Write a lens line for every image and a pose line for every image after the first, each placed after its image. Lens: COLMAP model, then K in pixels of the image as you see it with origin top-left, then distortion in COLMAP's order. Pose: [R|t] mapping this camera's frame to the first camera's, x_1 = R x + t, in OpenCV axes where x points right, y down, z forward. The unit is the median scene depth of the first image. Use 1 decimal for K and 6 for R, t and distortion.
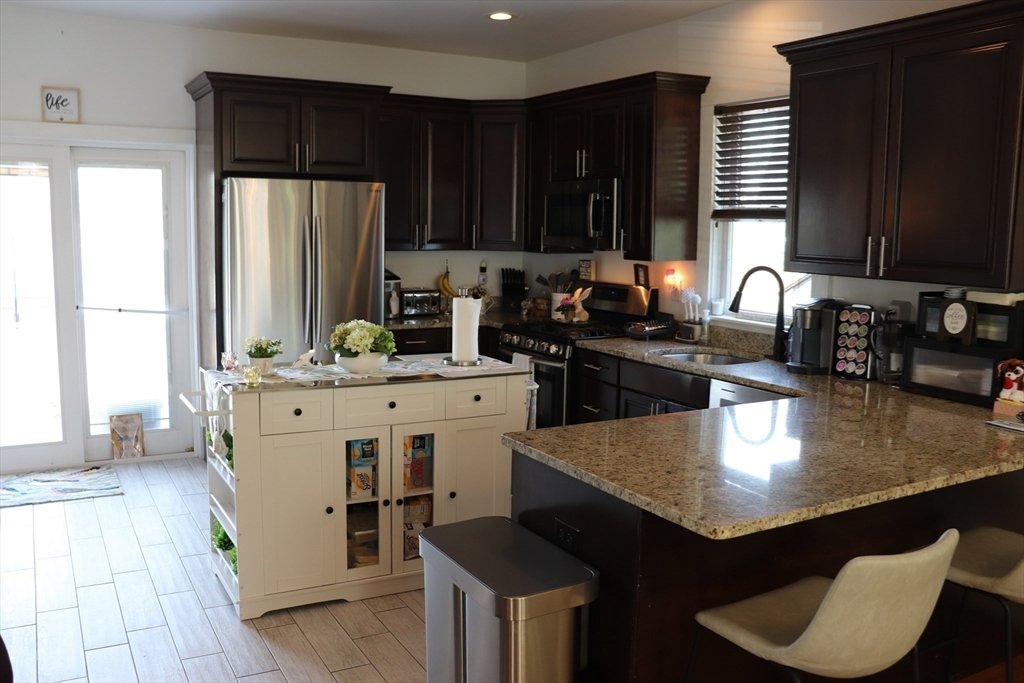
lens RADIAL K [[913.1, 0, 510.8], [0, 913.1, 337.0], [0, 0, 1]] dist [-0.007429, -0.000545]
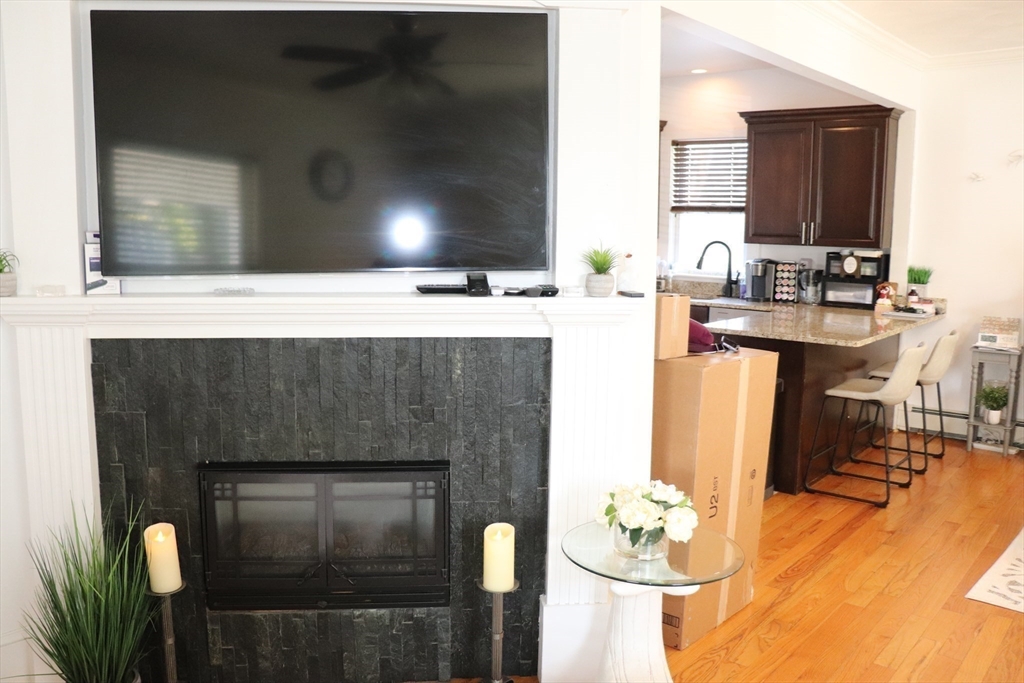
lens RADIAL K [[913.1, 0, 512.5], [0, 913.1, 343.2], [0, 0, 1]] dist [-0.007429, -0.000545]
pose [[0.938757, -0.052672, 0.340529, -0.735530], [0.045918, 0.998556, 0.027868, 0.050569], [-0.341505, -0.010525, 0.939821, -0.489618]]
